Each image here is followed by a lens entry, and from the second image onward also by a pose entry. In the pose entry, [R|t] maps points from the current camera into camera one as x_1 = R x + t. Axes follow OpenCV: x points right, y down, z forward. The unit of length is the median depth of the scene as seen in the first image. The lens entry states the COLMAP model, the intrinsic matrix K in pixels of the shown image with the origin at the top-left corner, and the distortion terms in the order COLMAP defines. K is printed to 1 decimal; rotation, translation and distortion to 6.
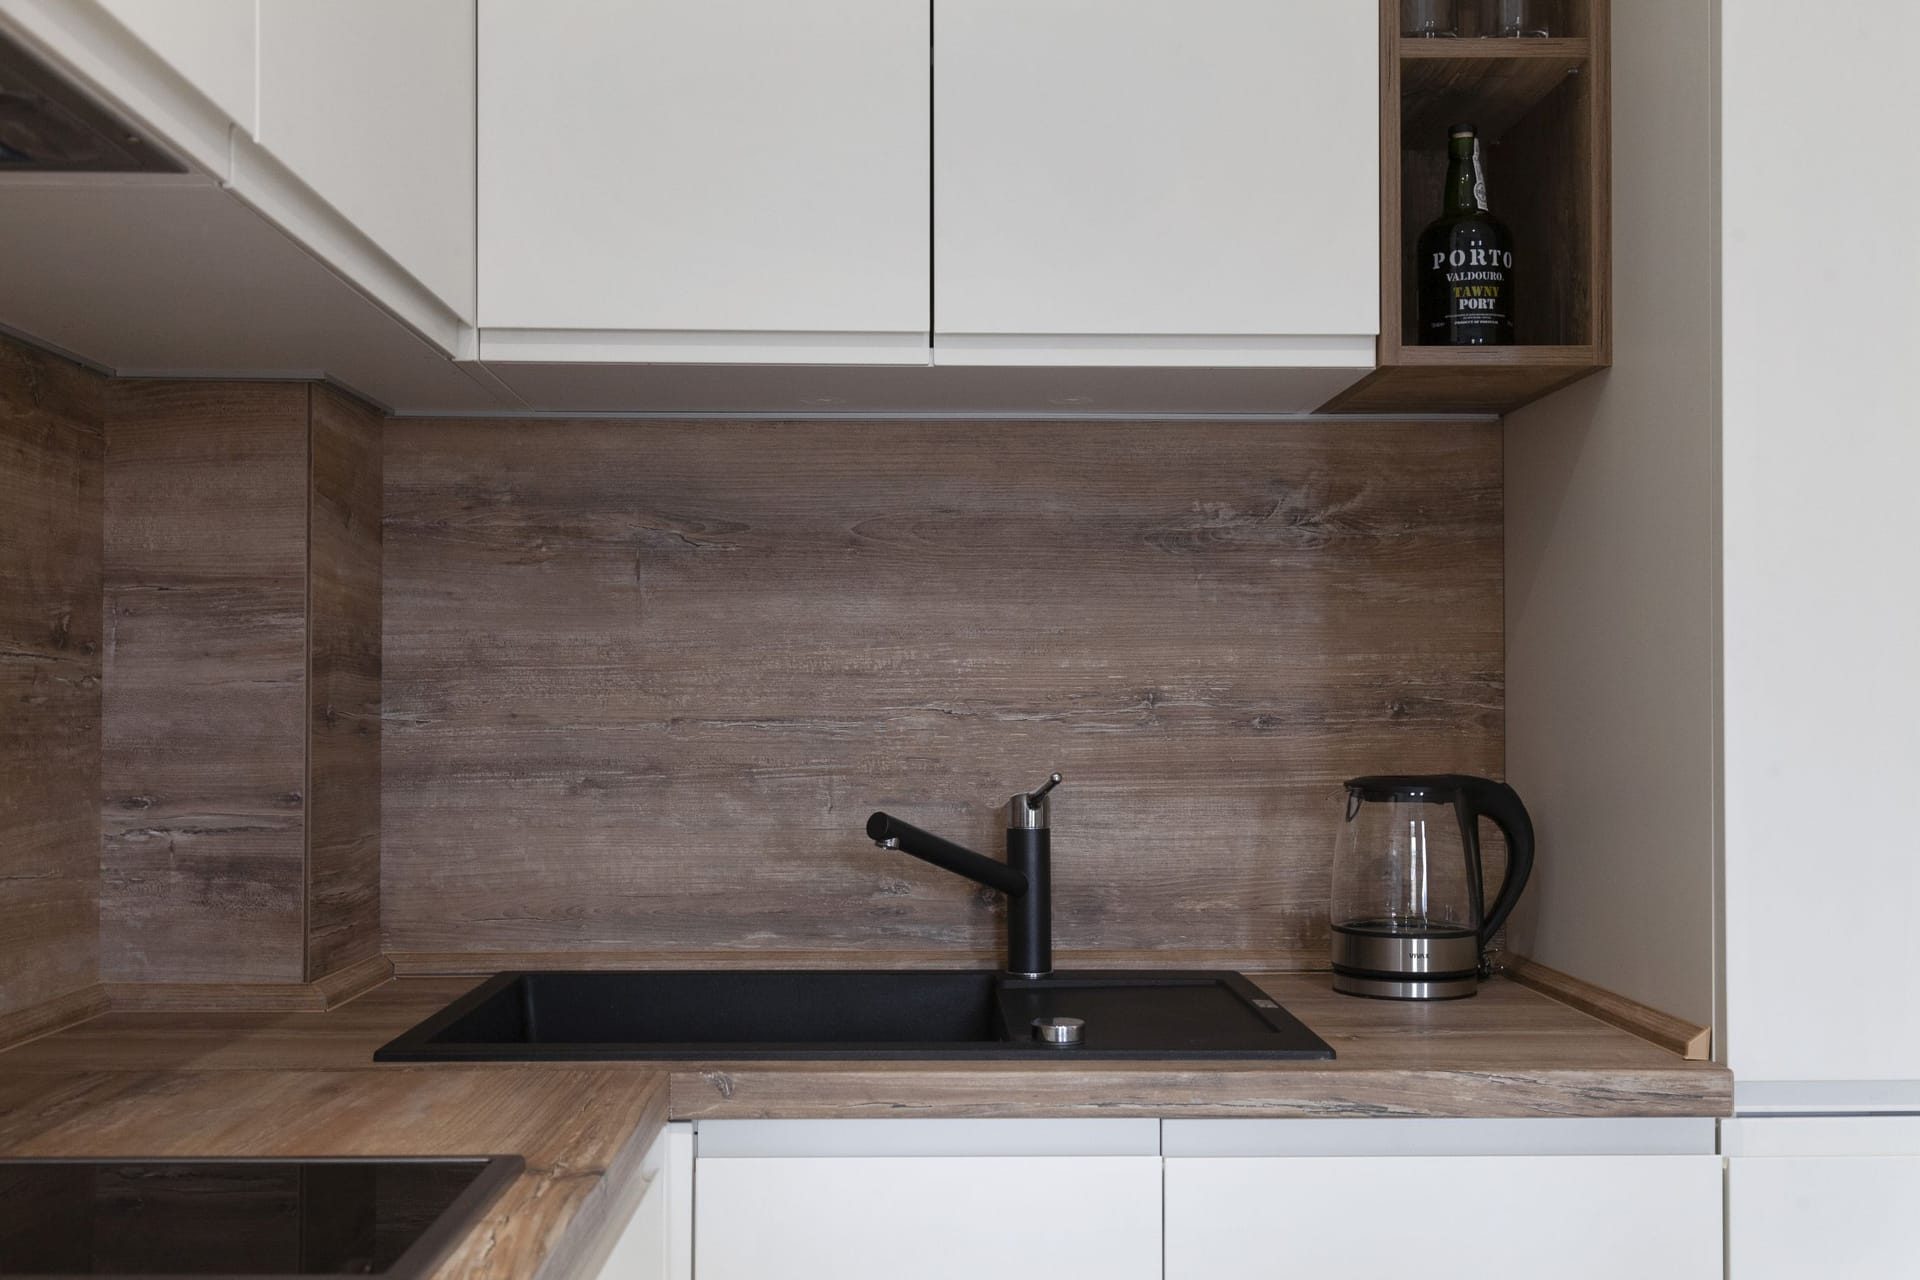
lens RADIAL K [[1972.2, 0, 946.6], [0, 1972.2, 679.7], [0, 0, 1]] dist [0.022502, 0.000000]
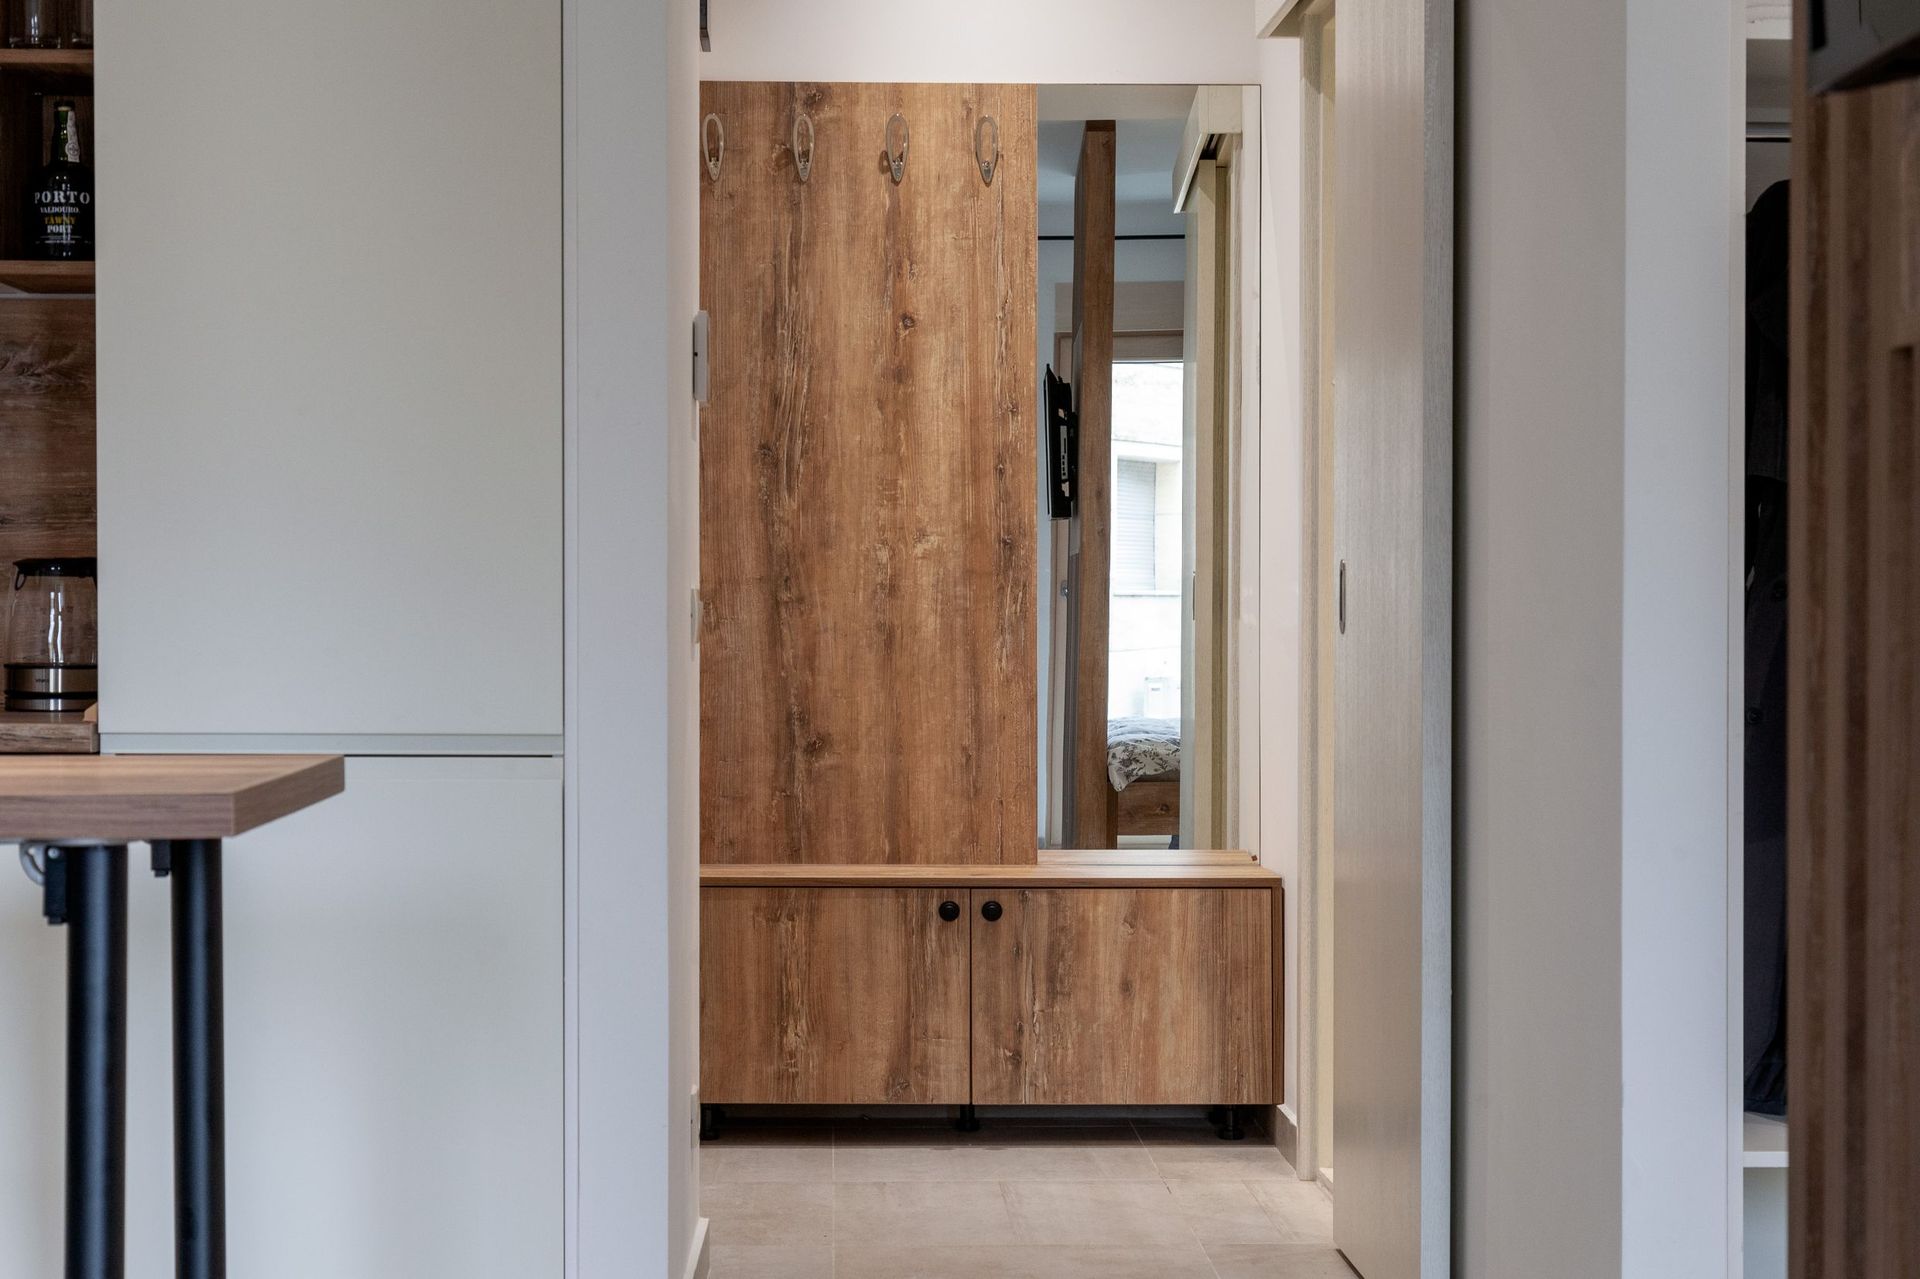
lens RADIAL K [[3329.4, 0, 969.6], [0, 3329.4, 638.9], [0, 0, 1]] dist [0.039540, 0.000000]
pose [[0.999924, 0.005106, 0.011249, 0.818418], [-0.005407, 0.999623, 0.026906, 0.037153], [-0.011108, -0.026965, 0.999575, -1.320468]]
